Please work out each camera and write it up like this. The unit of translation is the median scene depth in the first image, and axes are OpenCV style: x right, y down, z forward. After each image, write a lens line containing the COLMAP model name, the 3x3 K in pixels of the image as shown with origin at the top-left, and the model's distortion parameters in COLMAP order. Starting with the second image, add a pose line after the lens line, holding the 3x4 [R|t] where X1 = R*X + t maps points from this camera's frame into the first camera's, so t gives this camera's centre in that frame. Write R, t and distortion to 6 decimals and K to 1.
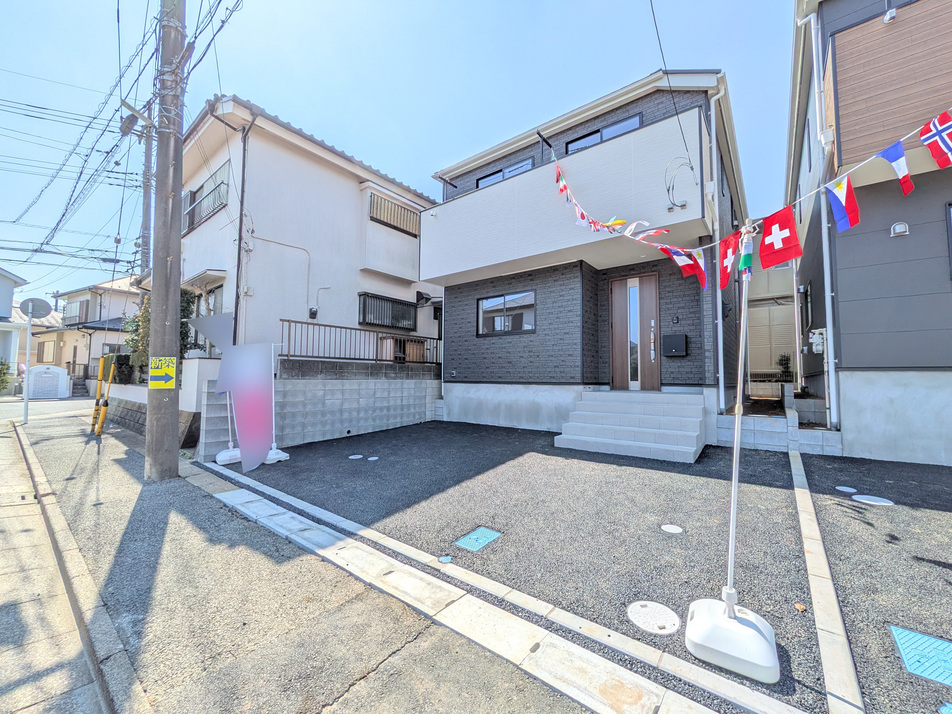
lens RADIAL K [[378.3, 0, 477.1], [0, 378.3, 354.3], [0, 0, 1]] dist [-0.002844, 0.000481]
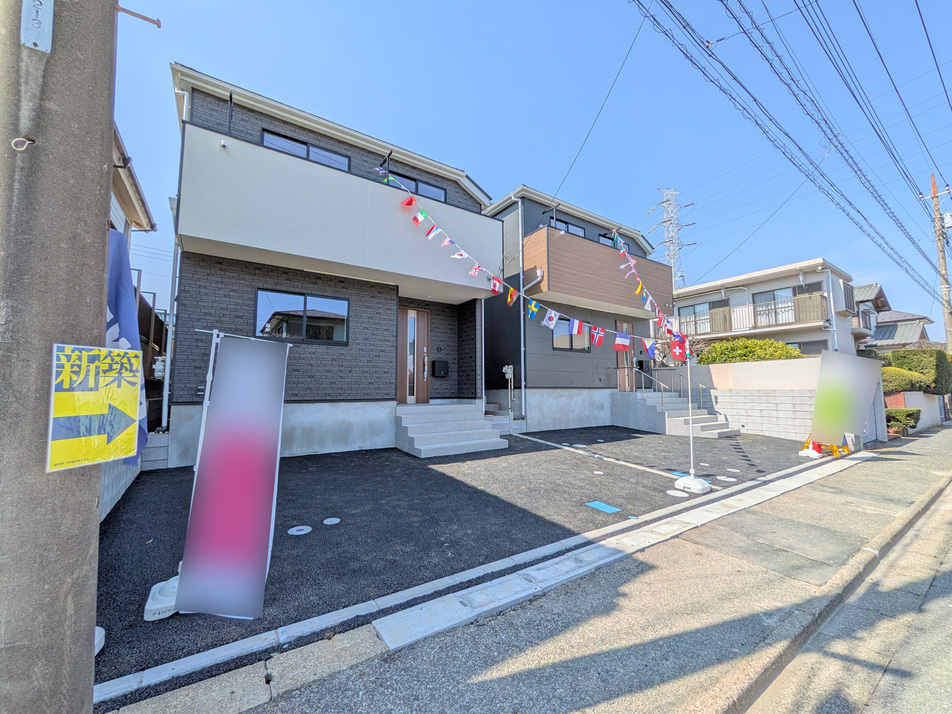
lens RADIAL K [[378.3, 0, 478.1], [0, 378.3, 356.1], [0, 0, 1]] dist [-0.002844, 0.000481]
pose [[0.301208, 0.077642, 0.950392, -0.684619], [-0.054530, 0.996451, -0.064122, 0.011007], [-0.951998, -0.032511, 0.304372, 0.446625]]
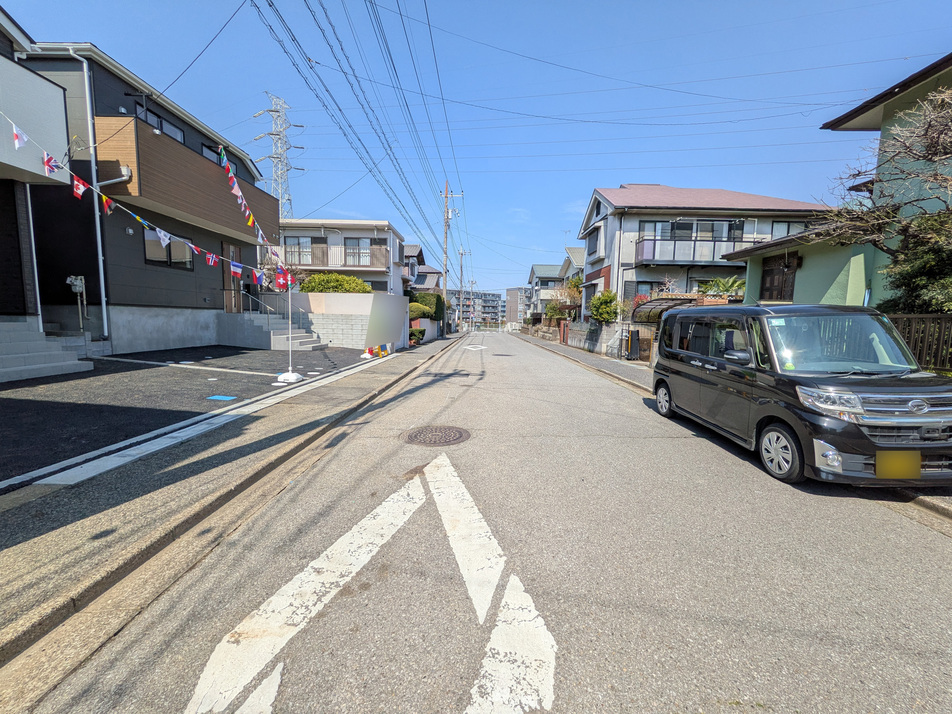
lens RADIAL K [[378.3, 0, 477.2], [0, 378.3, 356.8], [0, 0, 1]] dist [-0.002844, 0.000481]
pose [[-0.606375, -0.099240, 0.788962, -0.980016], [-0.077313, 0.994839, 0.065715, 0.024123], [-0.791411, -0.021149, -0.610918, 0.497265]]
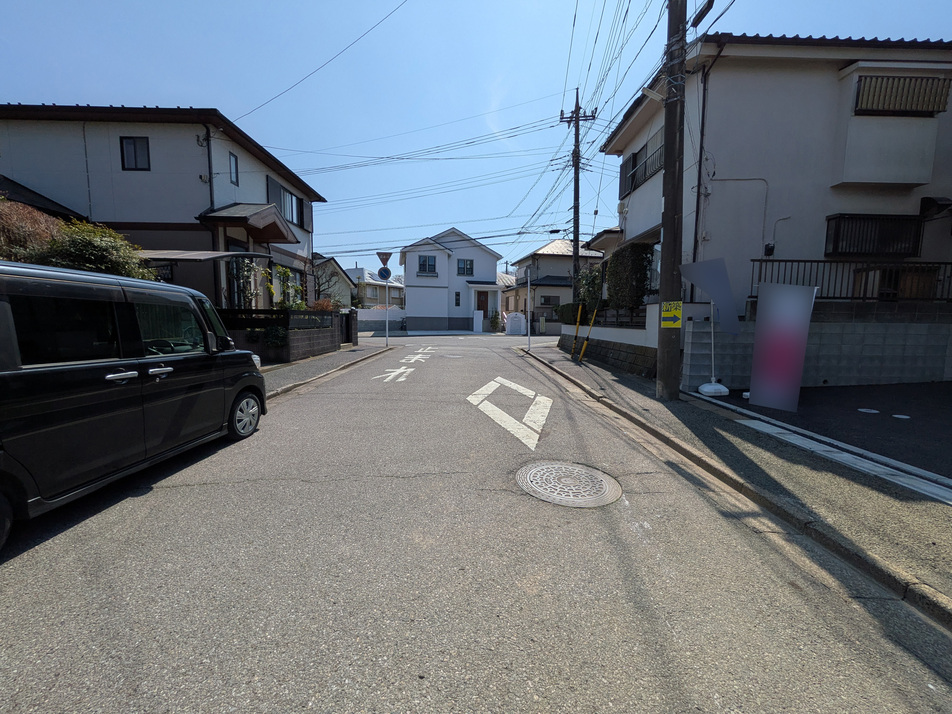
lens RADIAL K [[378.3, 0, 477.9], [0, 378.3, 356.0], [0, 0, 1]] dist [-0.002844, 0.000481]
pose [[0.633102, 0.074047, -0.770519, -0.187930], [0.042645, 0.990566, 0.130233, -0.002679], [0.772893, -0.115310, 0.623971, -0.175202]]
